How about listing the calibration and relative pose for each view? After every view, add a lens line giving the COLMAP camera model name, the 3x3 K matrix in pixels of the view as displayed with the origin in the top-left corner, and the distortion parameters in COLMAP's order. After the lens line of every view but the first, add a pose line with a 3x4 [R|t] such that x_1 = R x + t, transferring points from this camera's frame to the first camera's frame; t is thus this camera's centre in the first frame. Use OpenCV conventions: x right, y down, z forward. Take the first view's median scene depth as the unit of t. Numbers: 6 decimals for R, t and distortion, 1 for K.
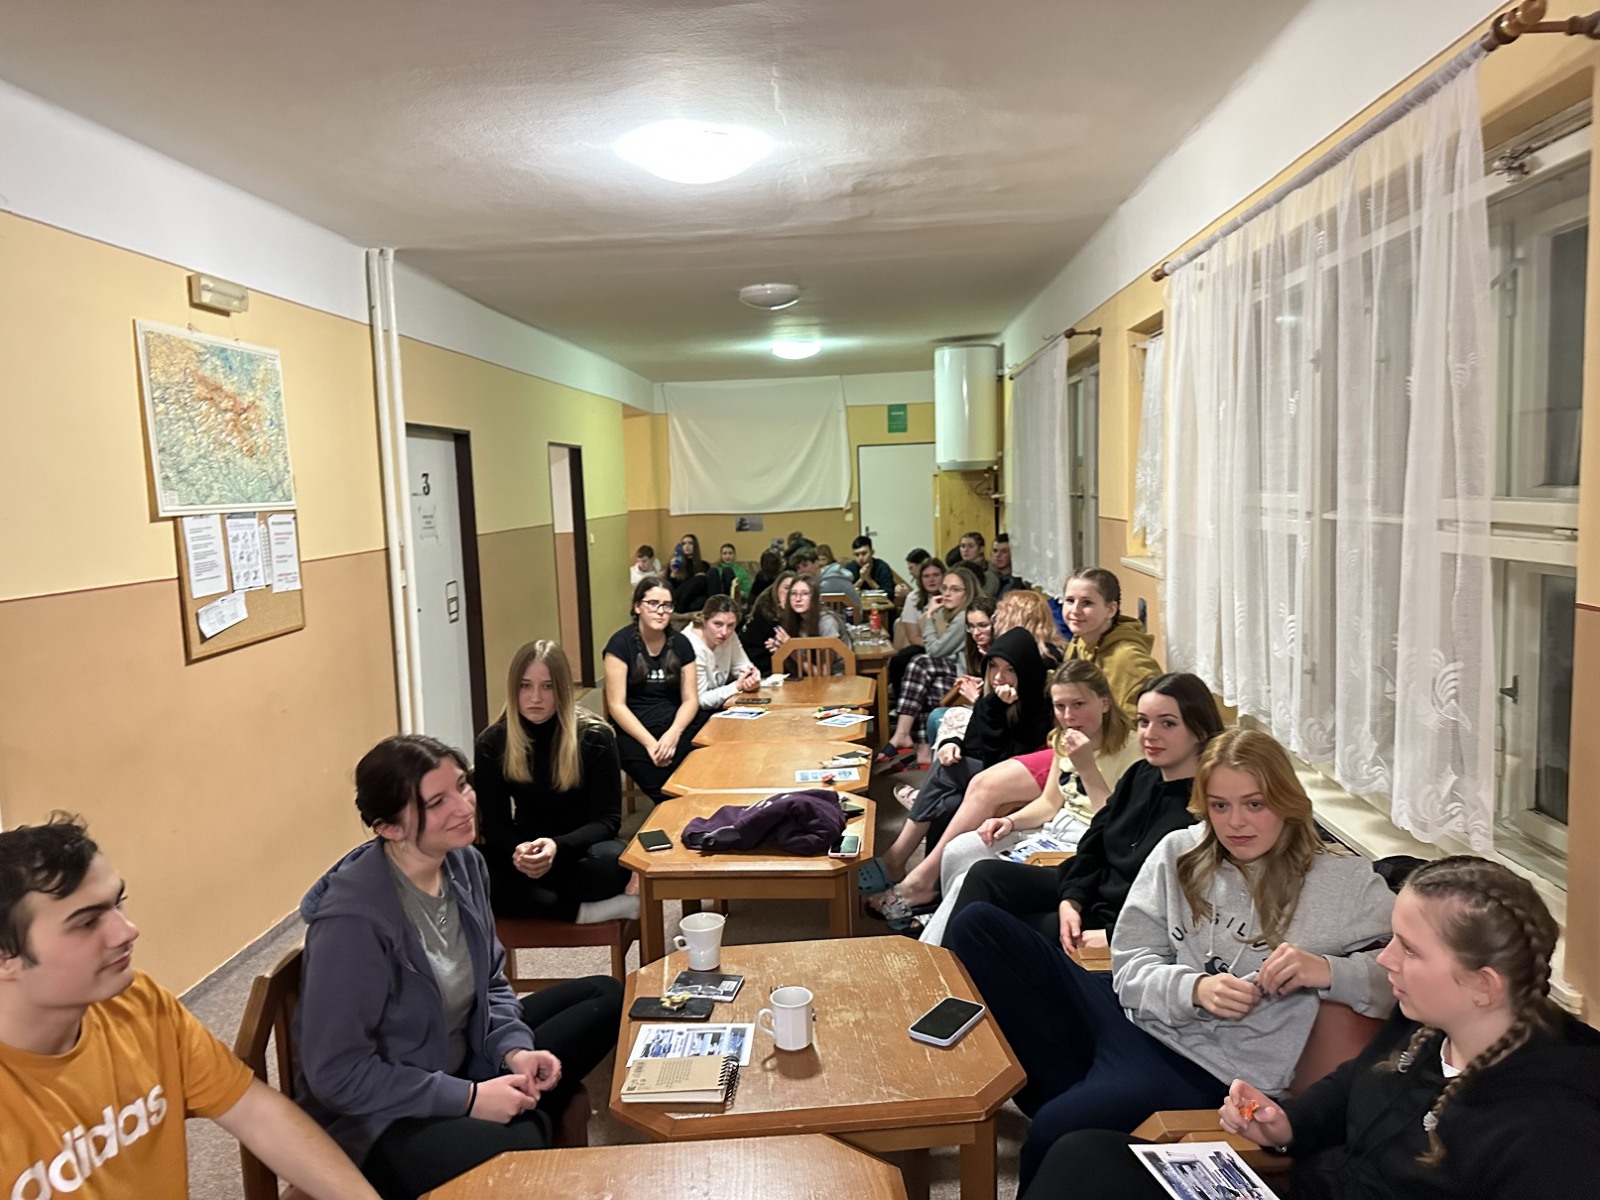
lens RADIAL K [[1110.6, 0, 783.4], [0, 1110.6, 607.3], [0, 0, 1]] dist [0.052992, -0.066320]
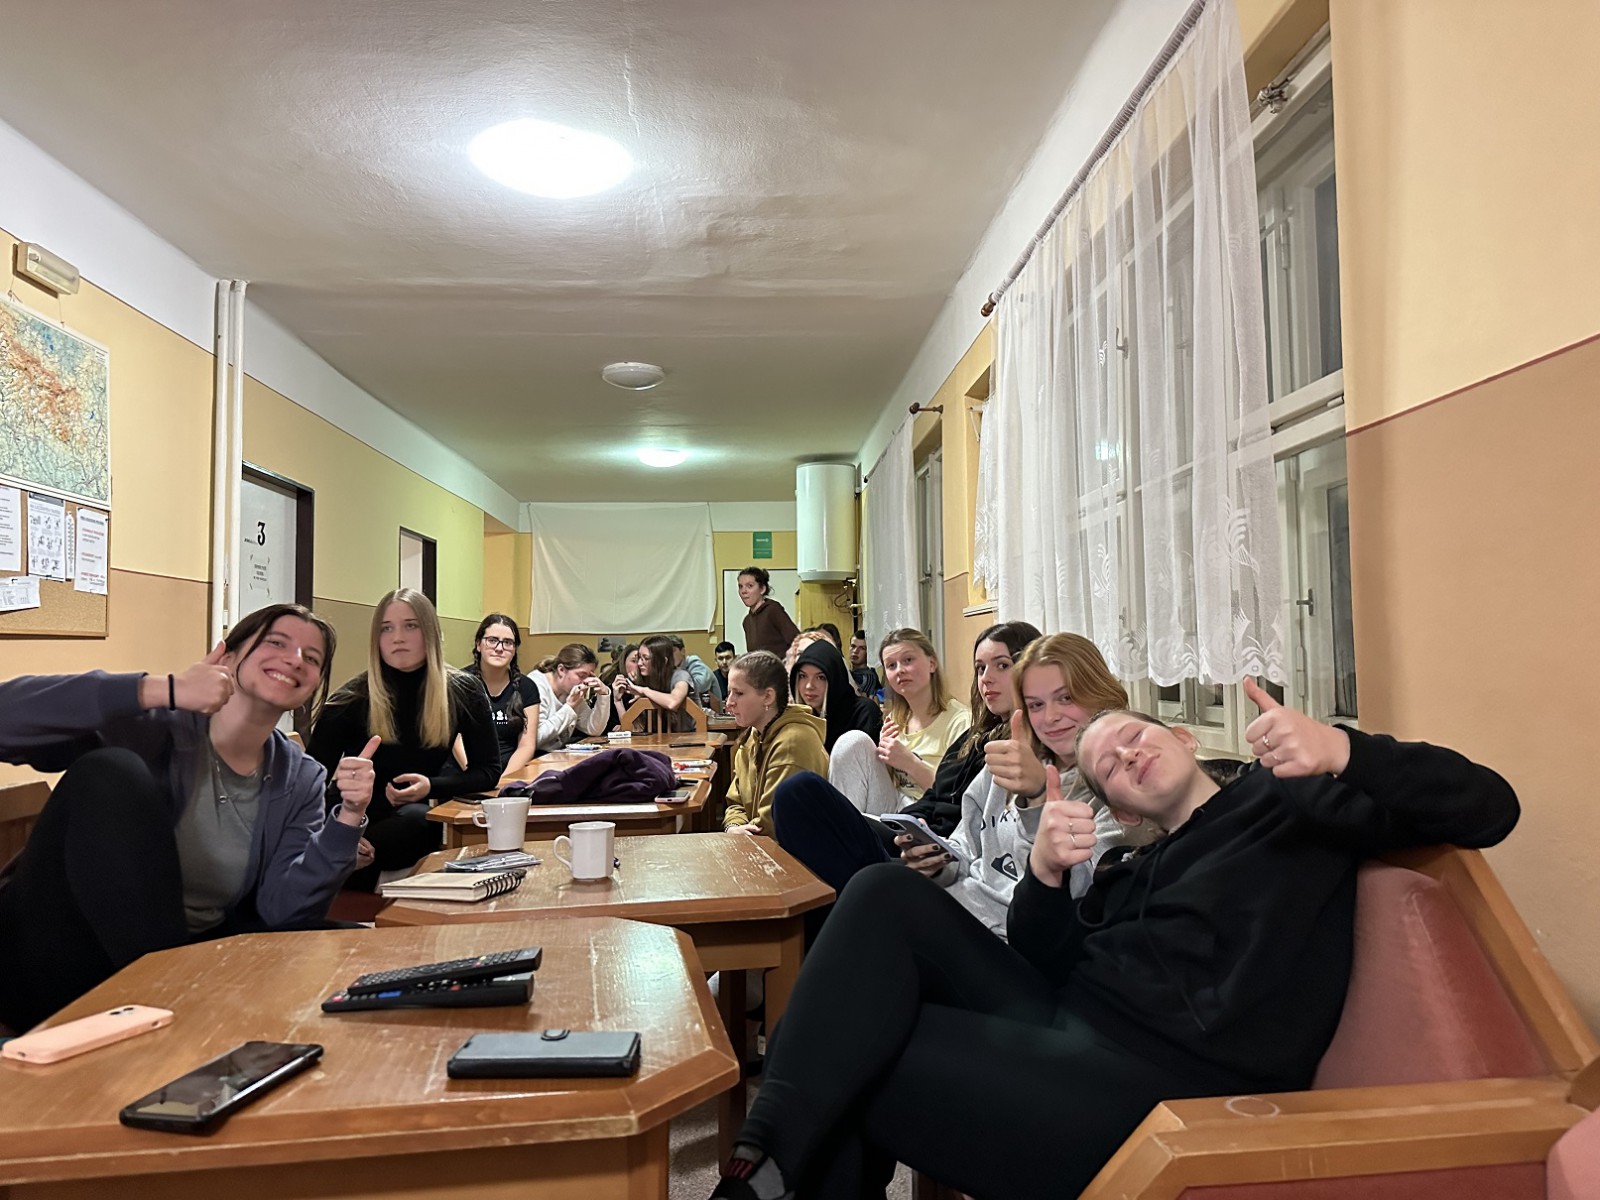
lens RADIAL K [[1110.6, 0, 783.4], [0, 1110.6, 607.3], [0, 0, 1]] dist [0.052992, -0.066320]
pose [[0.993057, 0.030131, 0.113710, 0.025160], [-0.011824, 0.987311, -0.158357, 0.143506], [-0.117038, 0.155913, 0.980812, 0.017398]]
